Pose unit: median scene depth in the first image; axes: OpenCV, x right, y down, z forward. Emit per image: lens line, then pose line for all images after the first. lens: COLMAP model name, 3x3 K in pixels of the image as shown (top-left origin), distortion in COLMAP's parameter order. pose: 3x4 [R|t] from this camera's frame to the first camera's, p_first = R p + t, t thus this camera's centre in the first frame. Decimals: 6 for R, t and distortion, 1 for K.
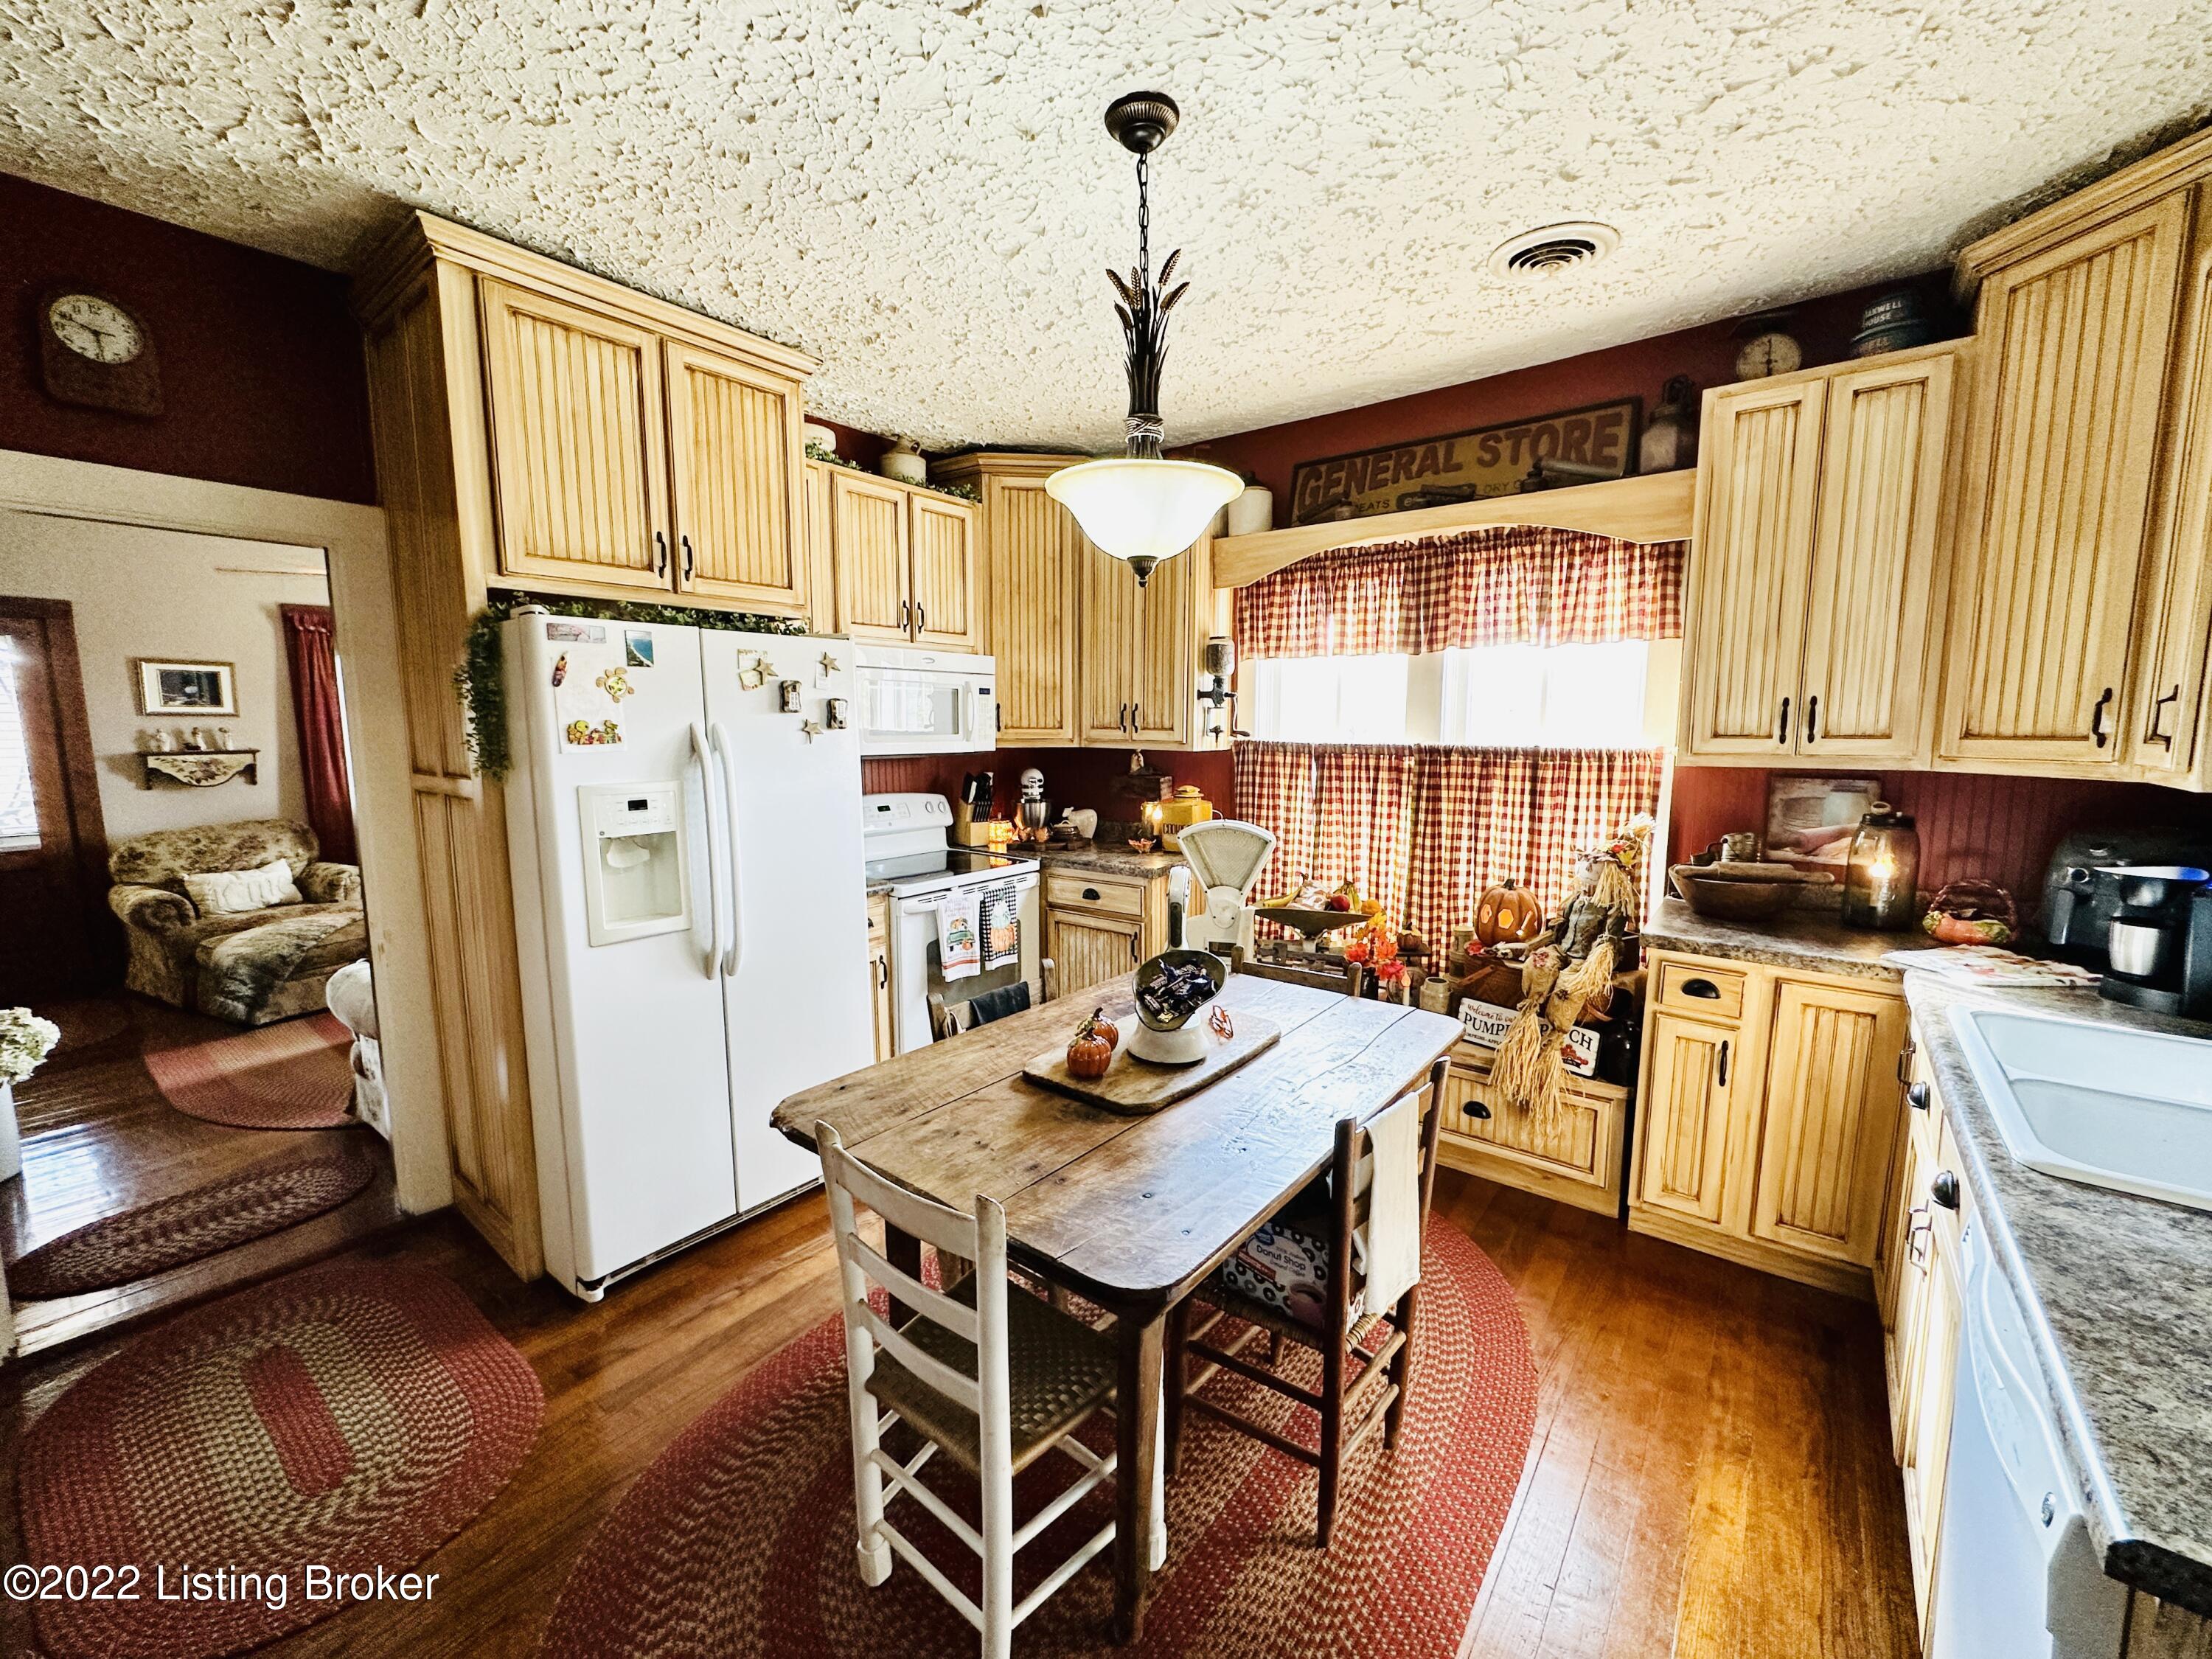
lens RADIAL K [[863.8, 0, 1105.4], [0, 863.8, 823.6], [0, 0, 1]] dist [-0.000348, -0.000420]
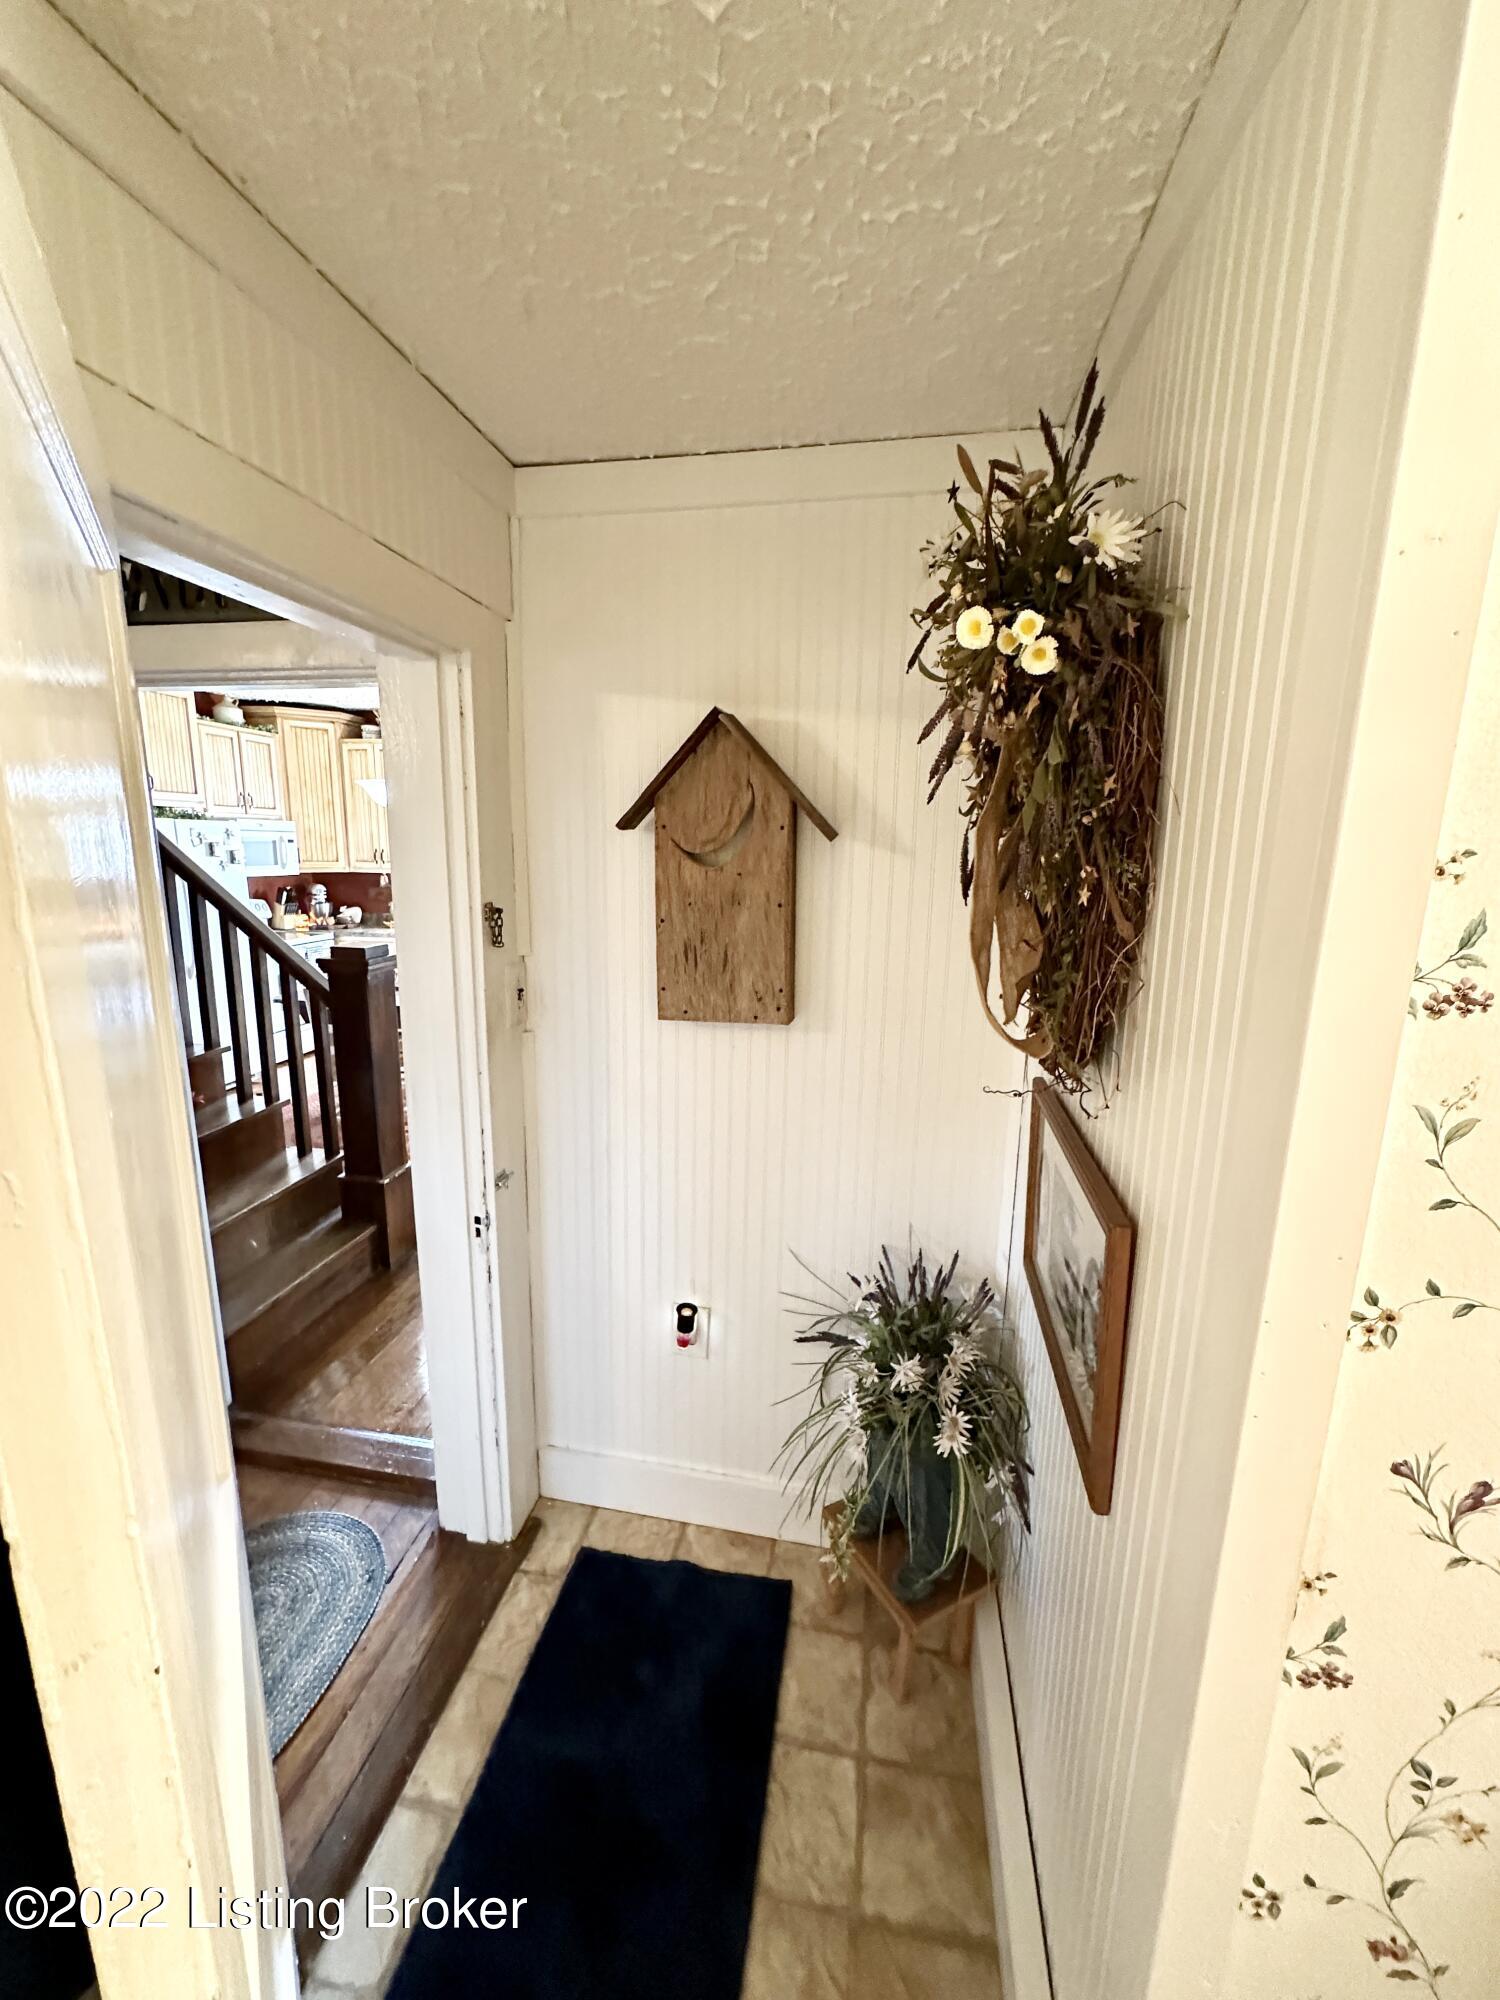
lens RADIAL K [[781.0, 0, 745.1], [0, 781.0, 997.1], [0, 0, 1]] dist [-0.000348, -0.000420]
pose [[0.883443, -0.078017, 0.461998, -0.076912], [0.044363, 0.995538, 0.083283, 0.077425], [-0.466434, -0.053080, 0.882962, -0.889677]]
